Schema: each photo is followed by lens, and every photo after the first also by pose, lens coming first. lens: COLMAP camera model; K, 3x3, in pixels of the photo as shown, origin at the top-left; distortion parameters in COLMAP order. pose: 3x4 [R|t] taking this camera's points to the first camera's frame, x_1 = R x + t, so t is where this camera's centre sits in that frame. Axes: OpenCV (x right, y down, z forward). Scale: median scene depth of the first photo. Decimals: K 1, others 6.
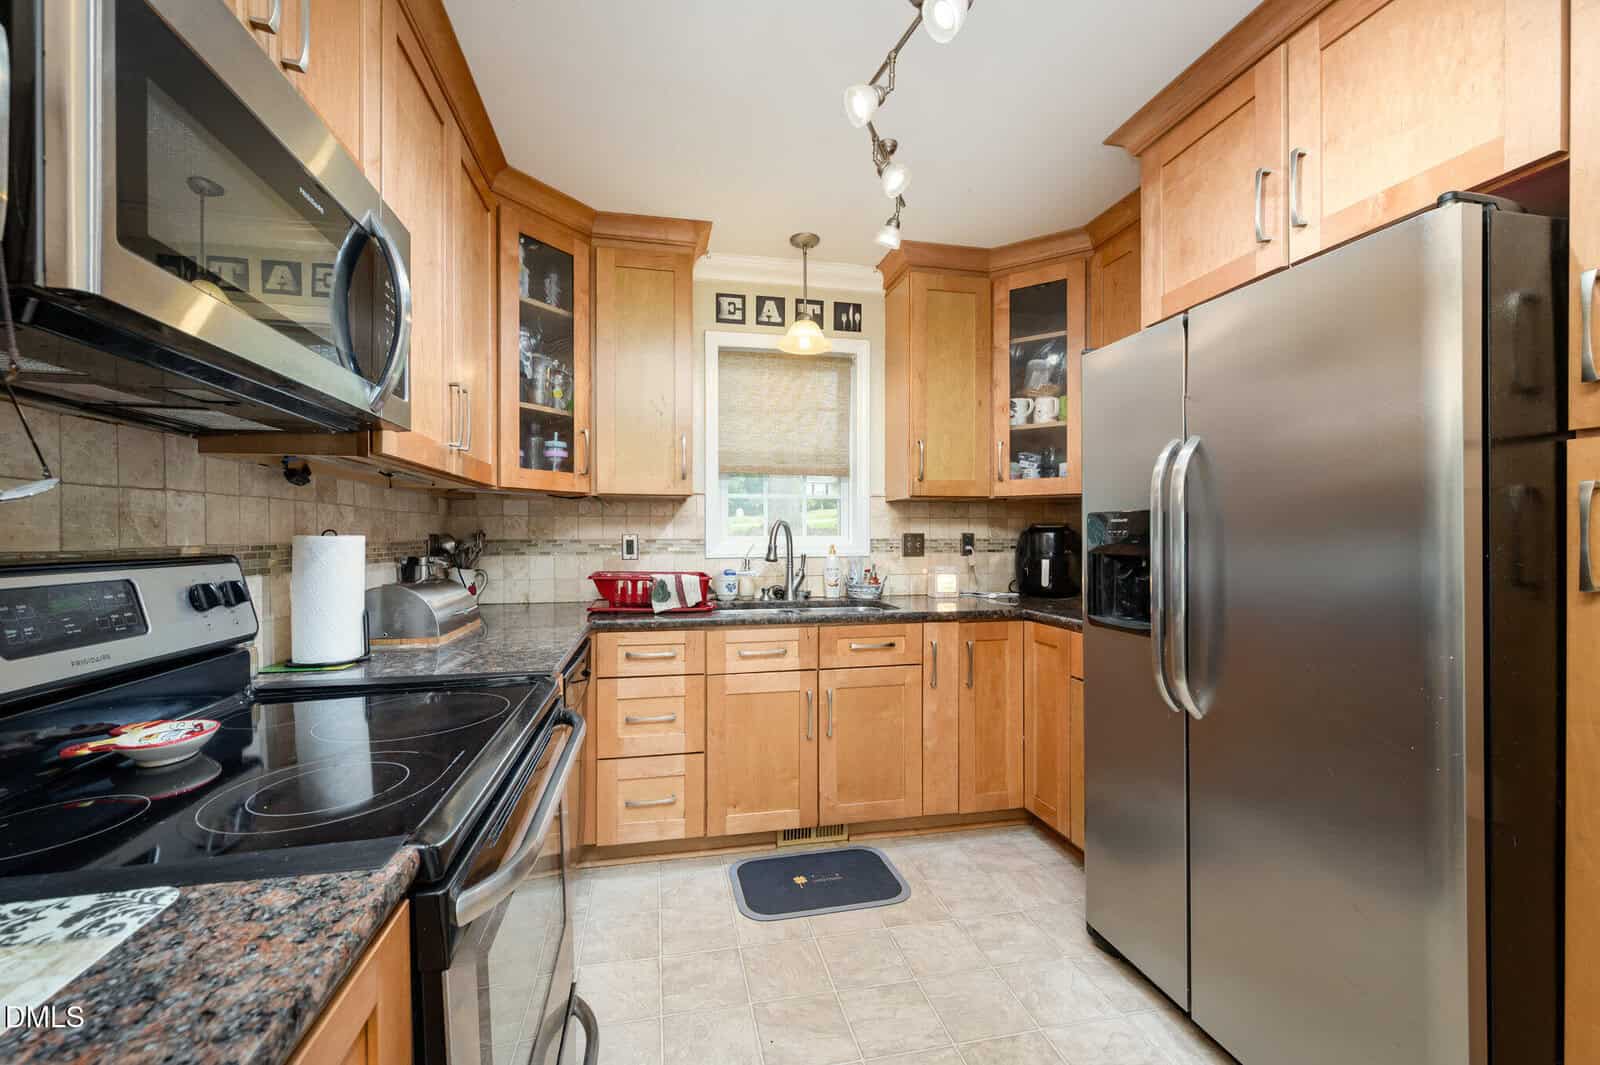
lens RADIAL K [[636.3, 0, 797.0], [0, 636.3, 535.4], [0, 0, 1]] dist [-0.000938, -0.000382]
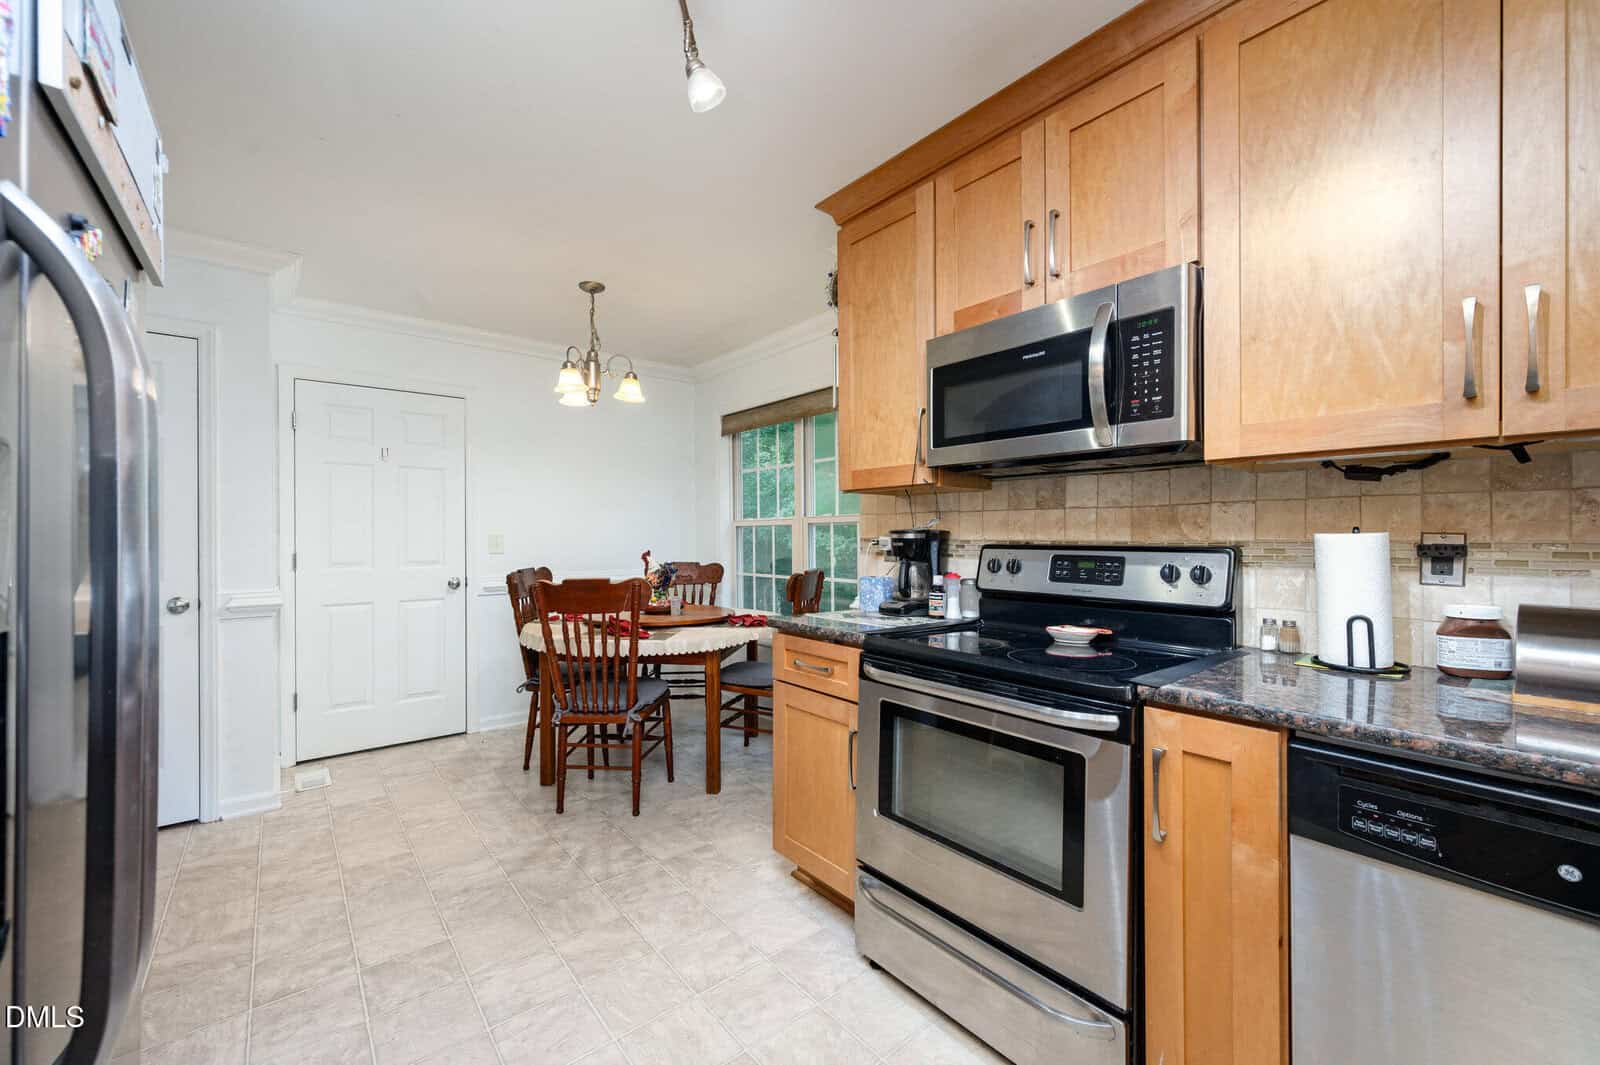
lens RADIAL K [[643.8, 0, 800.0], [0, 643.8, 532.5], [0, 0, 1]] dist [-0.000678, -0.000289]
pose [[-0.896417, 0.002509, -0.443205, 0.256889], [0.003169, 0.999995, -0.000748, -0.002003], [0.443201, -0.002075, -0.896420, 0.886886]]
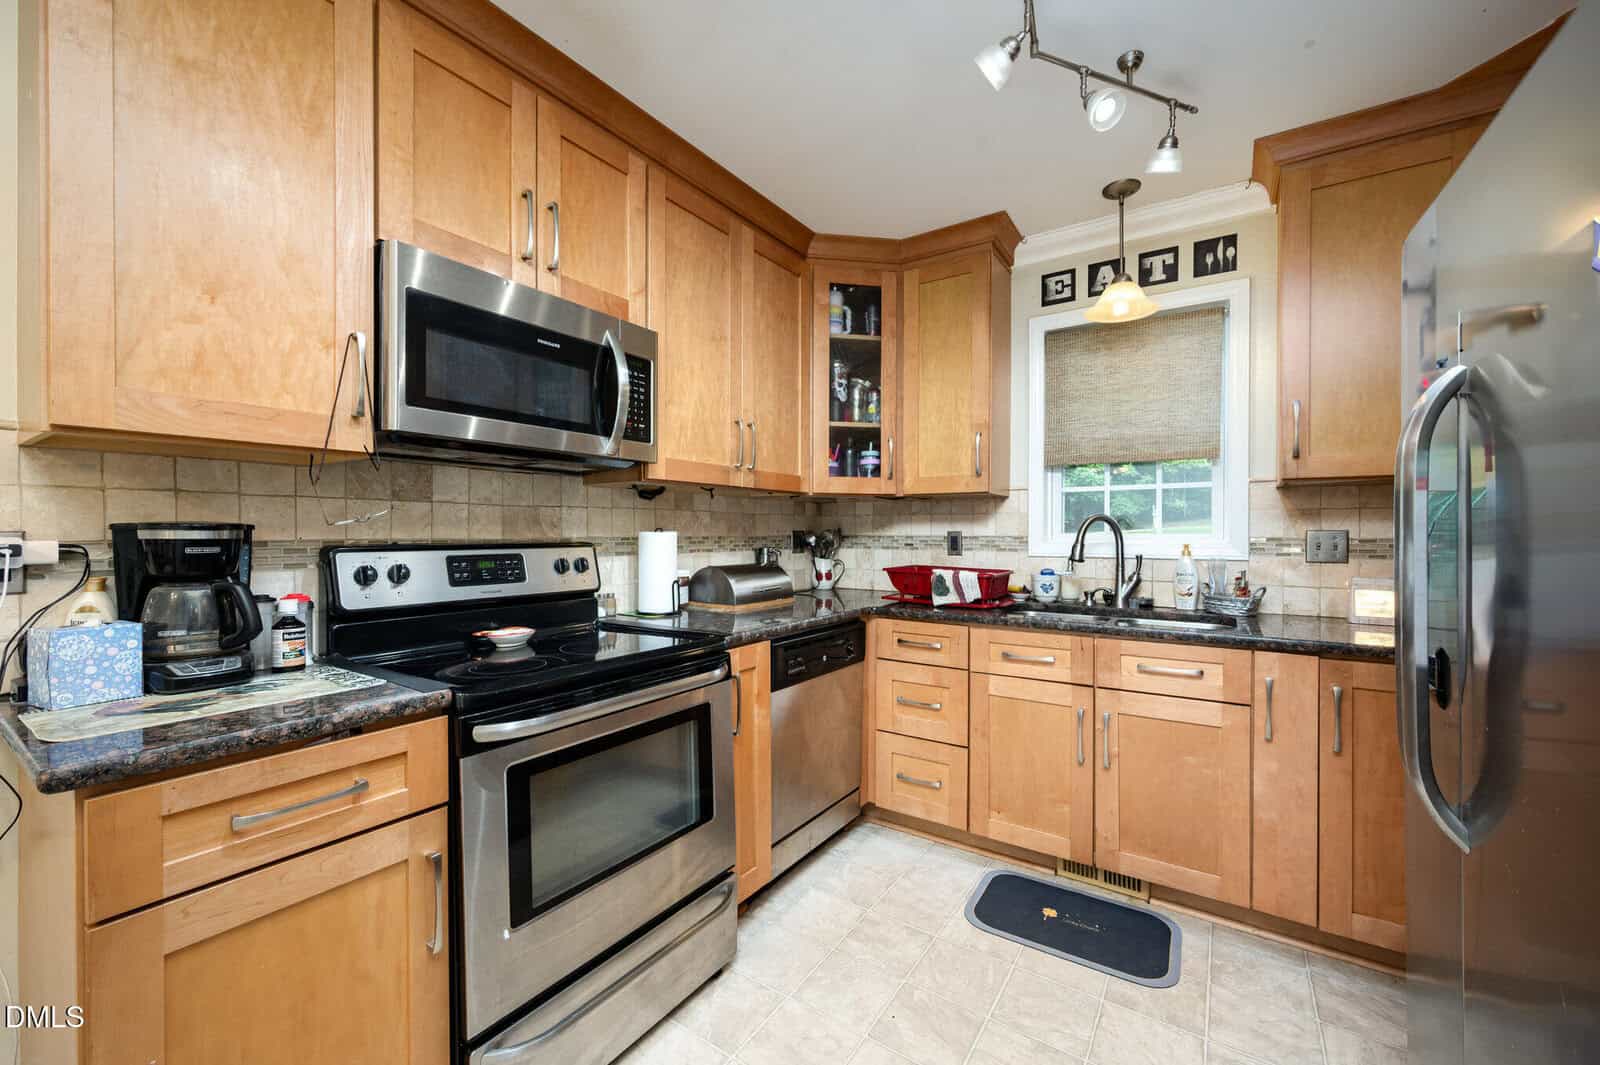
lens RADIAL K [[643.8, 0, 800.0], [0, 643.8, 532.5], [0, 0, 1]] dist [-0.000678, -0.000289]
pose [[0.692039, 0.002501, -0.721855, 0.378621], [-0.002126, 0.999997, 0.001426, -0.000611], [0.721857, 0.000548, 0.692042, 0.096769]]
